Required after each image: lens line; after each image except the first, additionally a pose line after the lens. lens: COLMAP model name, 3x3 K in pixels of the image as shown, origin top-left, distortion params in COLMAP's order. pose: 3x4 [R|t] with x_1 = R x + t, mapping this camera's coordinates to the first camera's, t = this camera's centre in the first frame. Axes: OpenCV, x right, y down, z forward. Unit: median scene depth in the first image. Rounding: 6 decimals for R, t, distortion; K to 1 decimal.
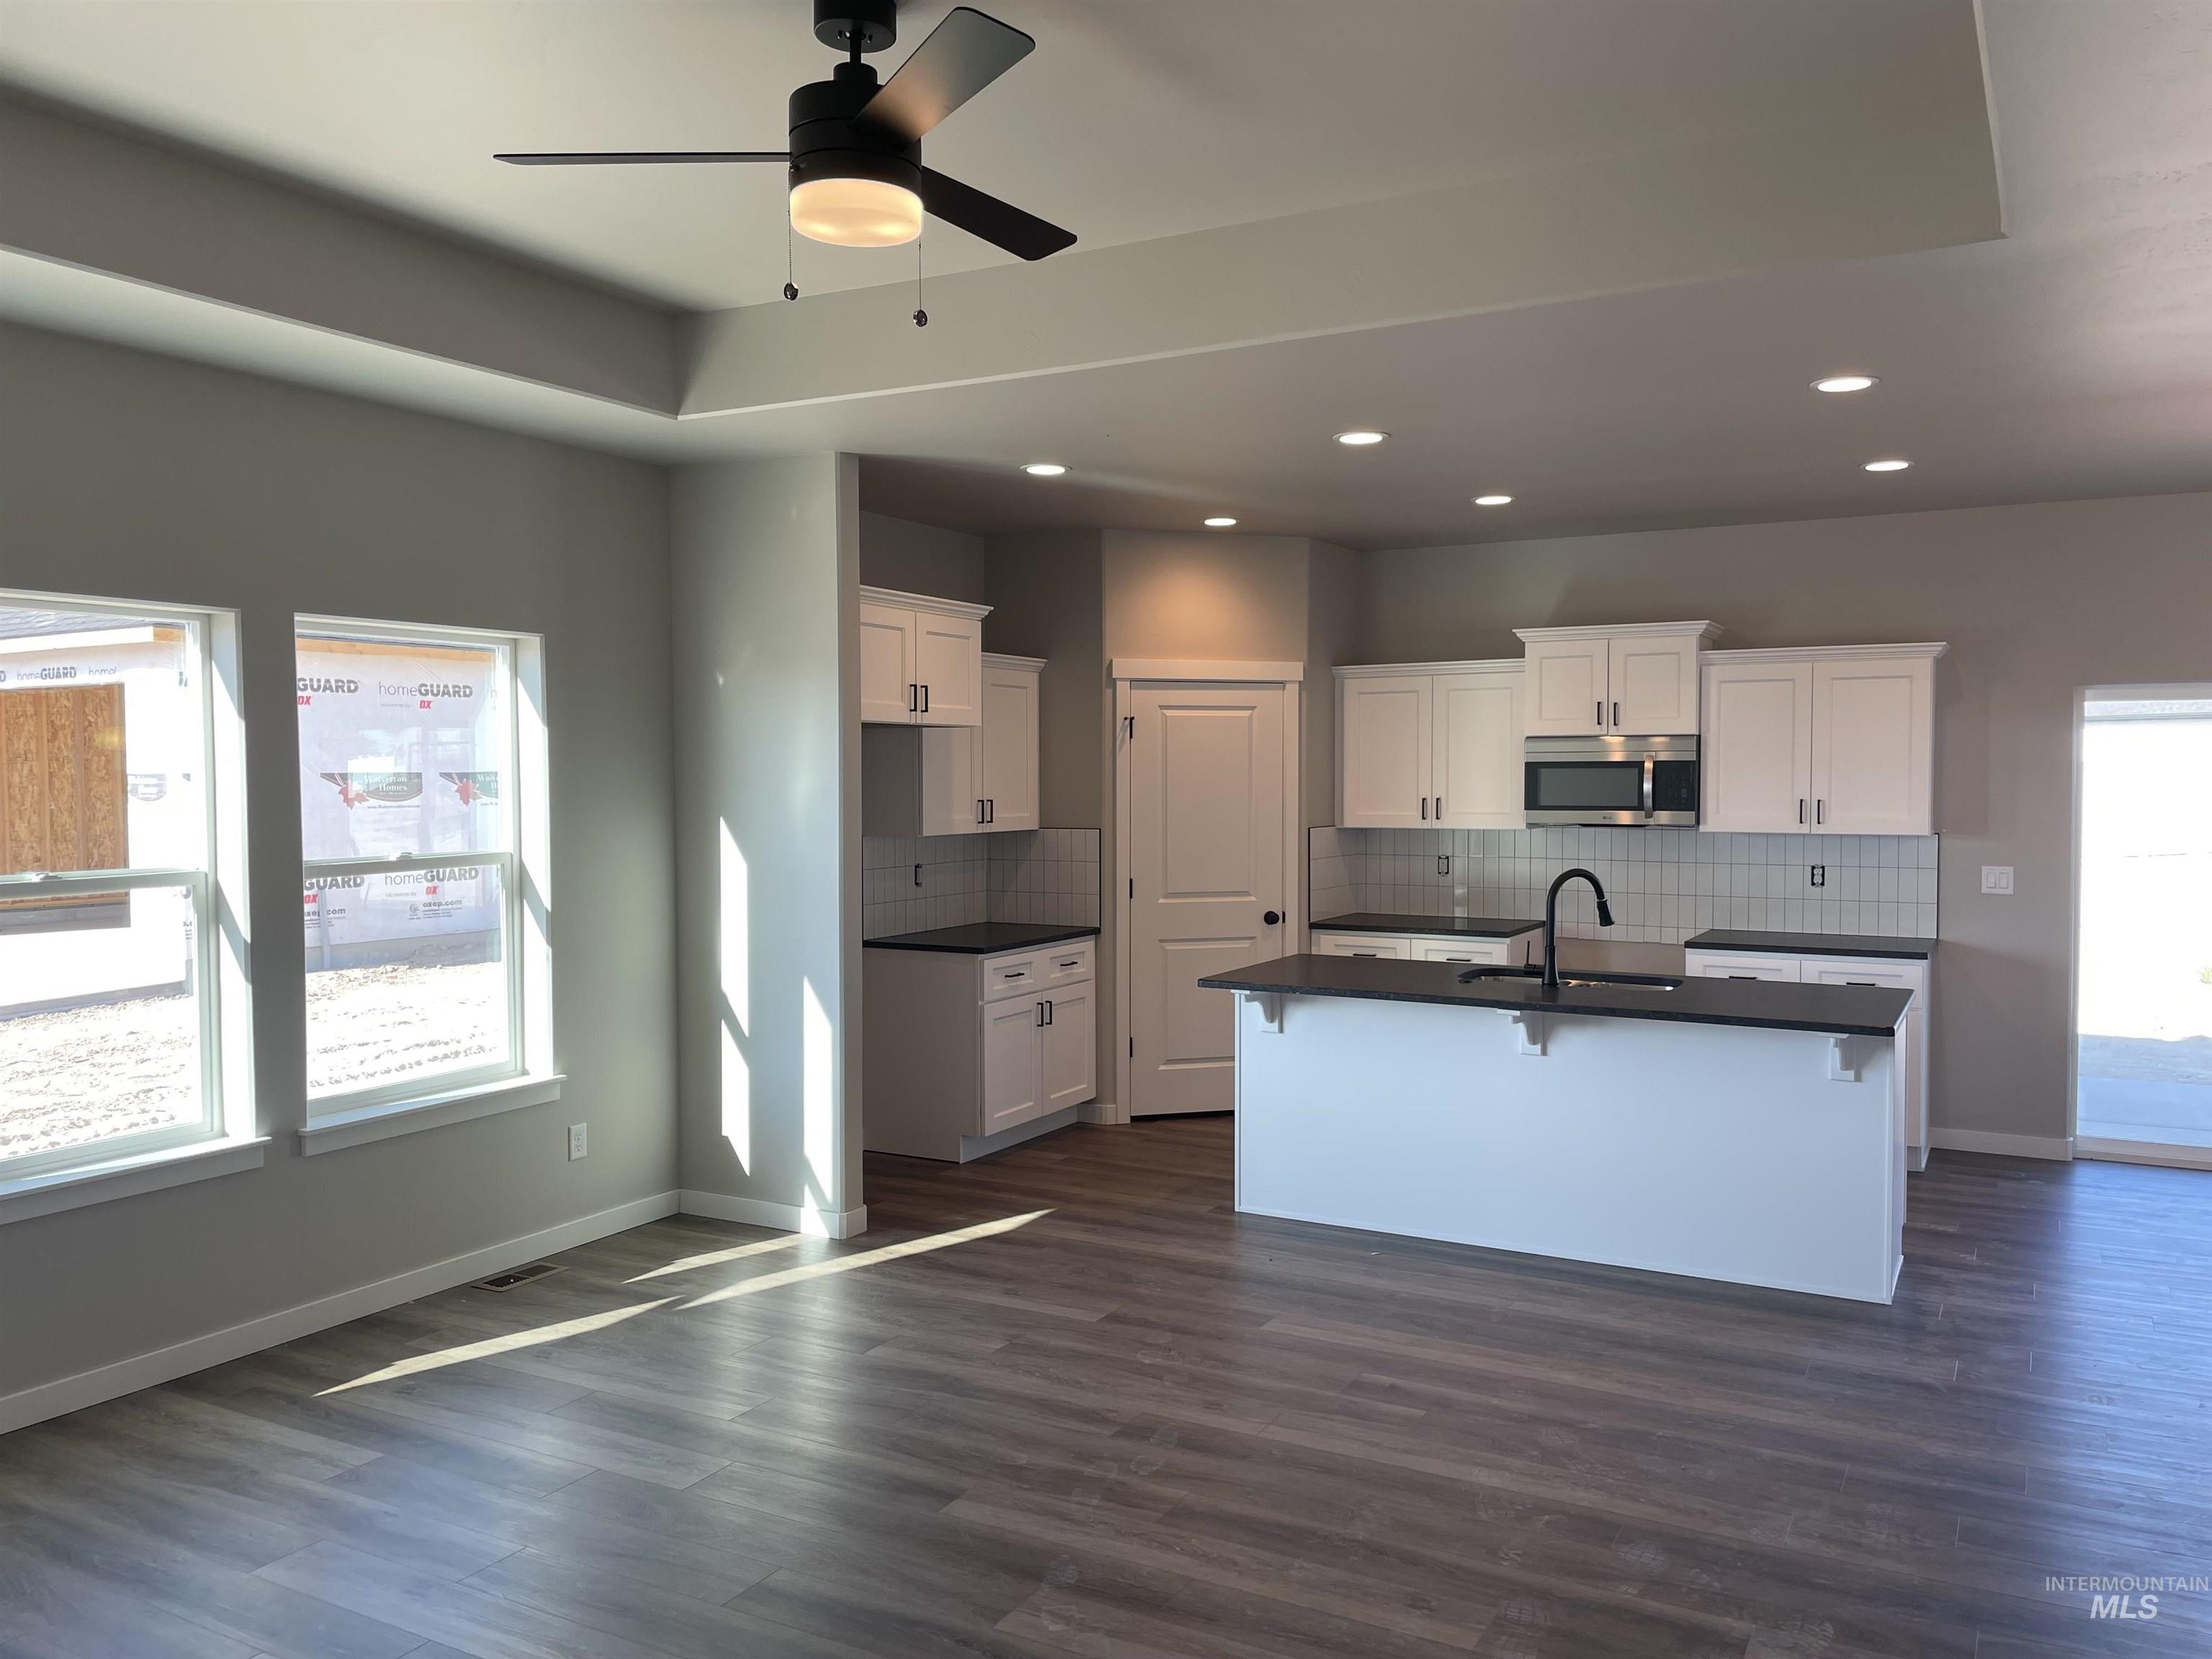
lens RADIAL K [[1692.9, 0, 1099.7], [0, 1692.9, 831.7], [0, 0, 1]] dist [0.058036, -0.012939]
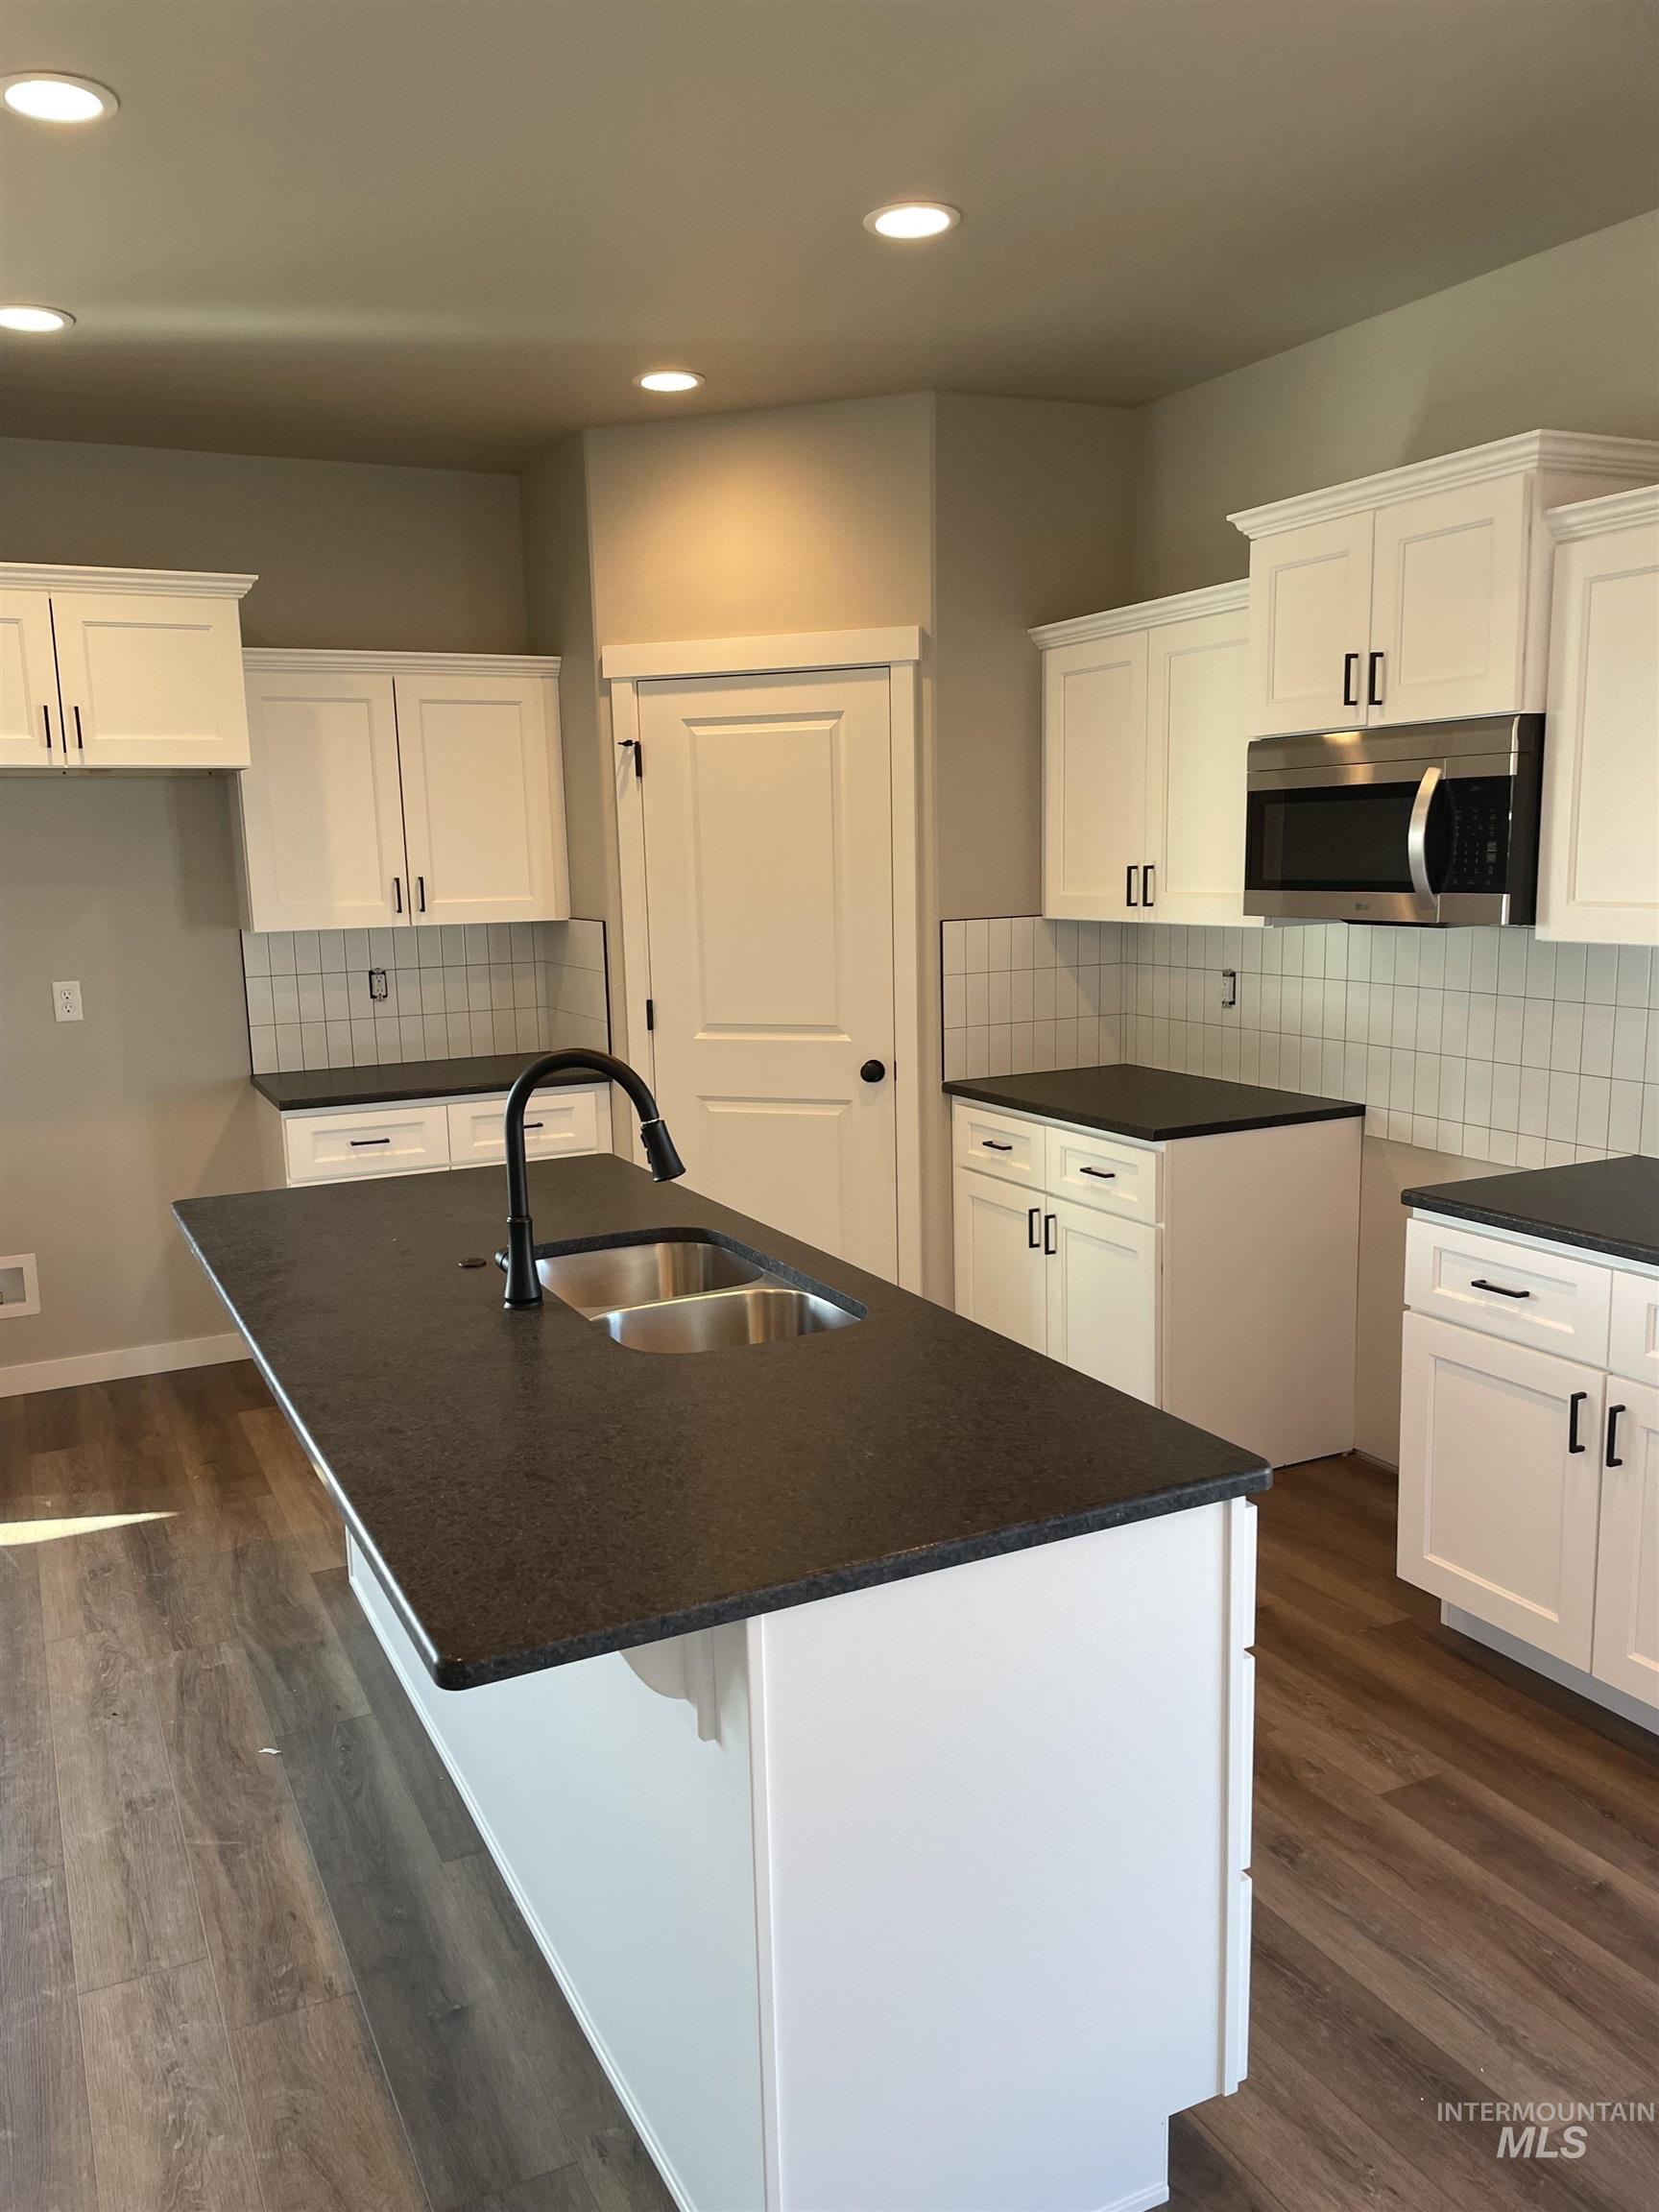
lens RADIAL K [[1692.9, 0, 831.4], [0, 1692.9, 1116.1], [0, 0, 1]] dist [0.058036, -0.012939]
pose [[0.810528, 0.076759, -0.580649, 0.463872], [0.002519, 0.990909, 0.134509, -0.015004], [0.585695, -0.110486, 0.802966, 0.537230]]
